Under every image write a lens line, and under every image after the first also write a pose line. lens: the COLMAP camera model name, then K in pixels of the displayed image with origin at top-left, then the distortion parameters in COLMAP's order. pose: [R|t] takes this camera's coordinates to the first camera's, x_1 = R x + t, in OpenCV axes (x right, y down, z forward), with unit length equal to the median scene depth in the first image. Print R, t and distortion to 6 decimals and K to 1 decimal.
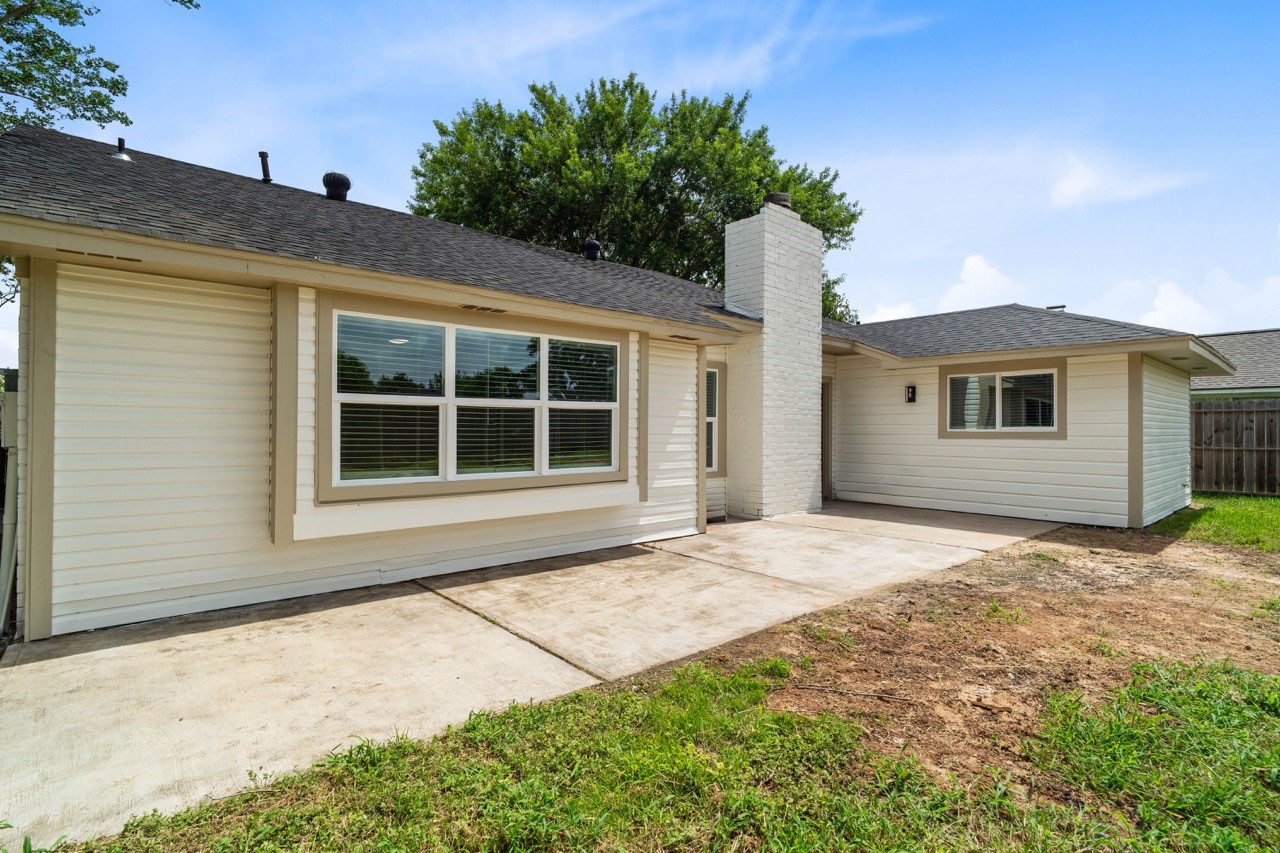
lens RADIAL K [[604.4, 0, 628.7], [0, 604.4, 423.1], [0, 0, 1]] dist [-0.008119, 0.000031]
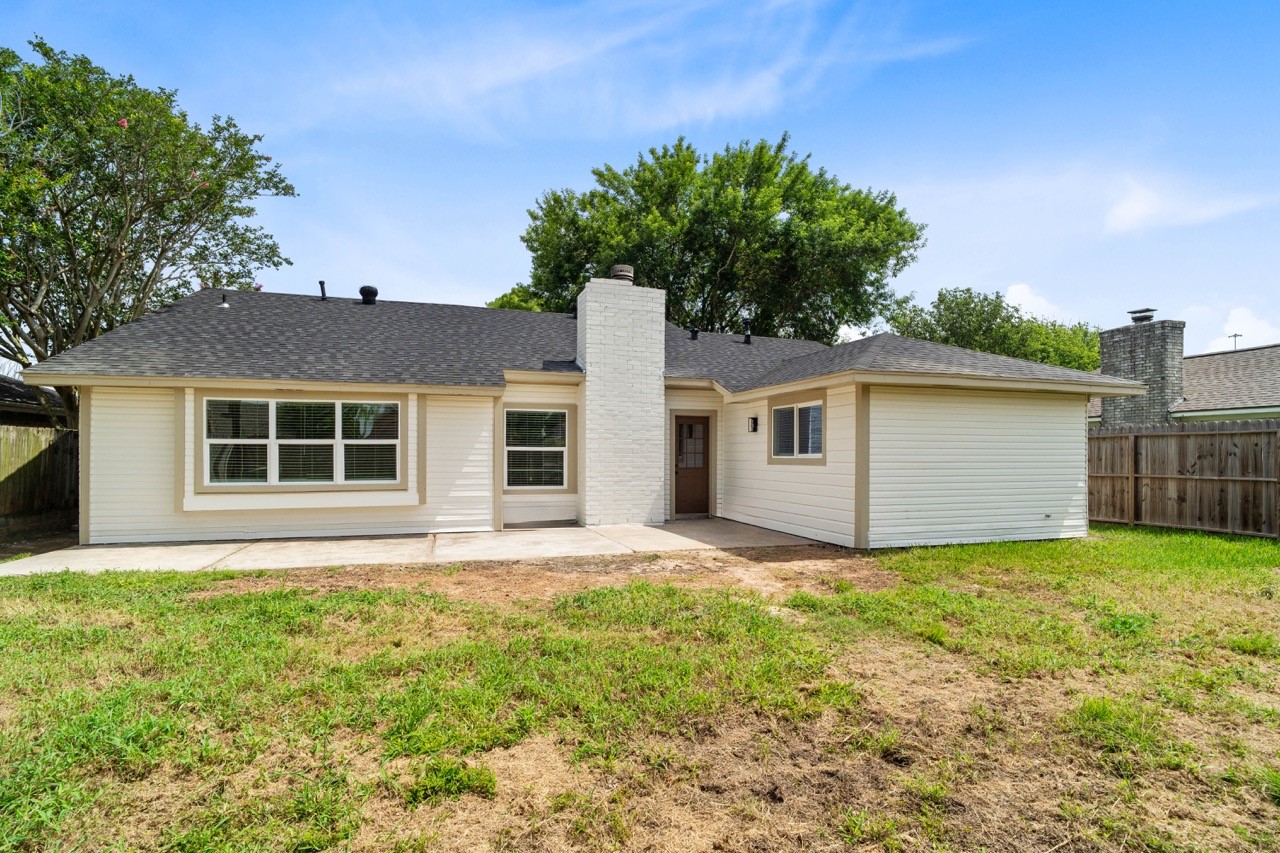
lens RADIAL K [[614.2, 0, 638.6], [0, 614.2, 435.0], [0, 0, 1]] dist [-0.005286, -0.000485]
pose [[0.916950, -0.015333, -0.398708, 1.139535], [0.005656, 0.999660, -0.025437, -0.001973], [0.398962, 0.021069, 0.916725, -0.200368]]
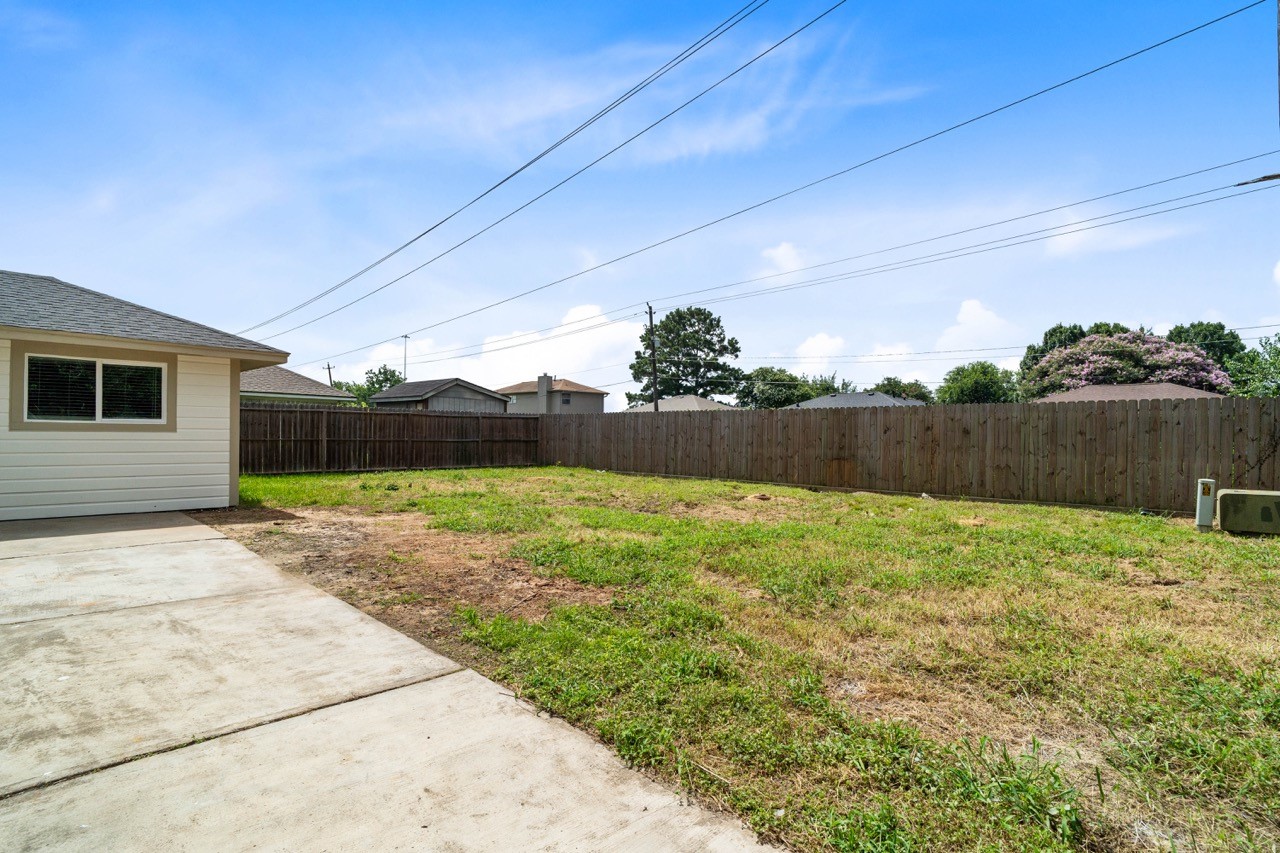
lens RADIAL K [[604.4, 0, 628.7], [0, 604.4, 423.1], [0, 0, 1]] dist [-0.008119, 0.000031]
pose [[-0.061164, 0.012125, 0.998054, -0.493090], [-0.027464, 0.999527, -0.013826, 0.005871], [-0.997750, -0.028257, -0.060802, 0.359182]]
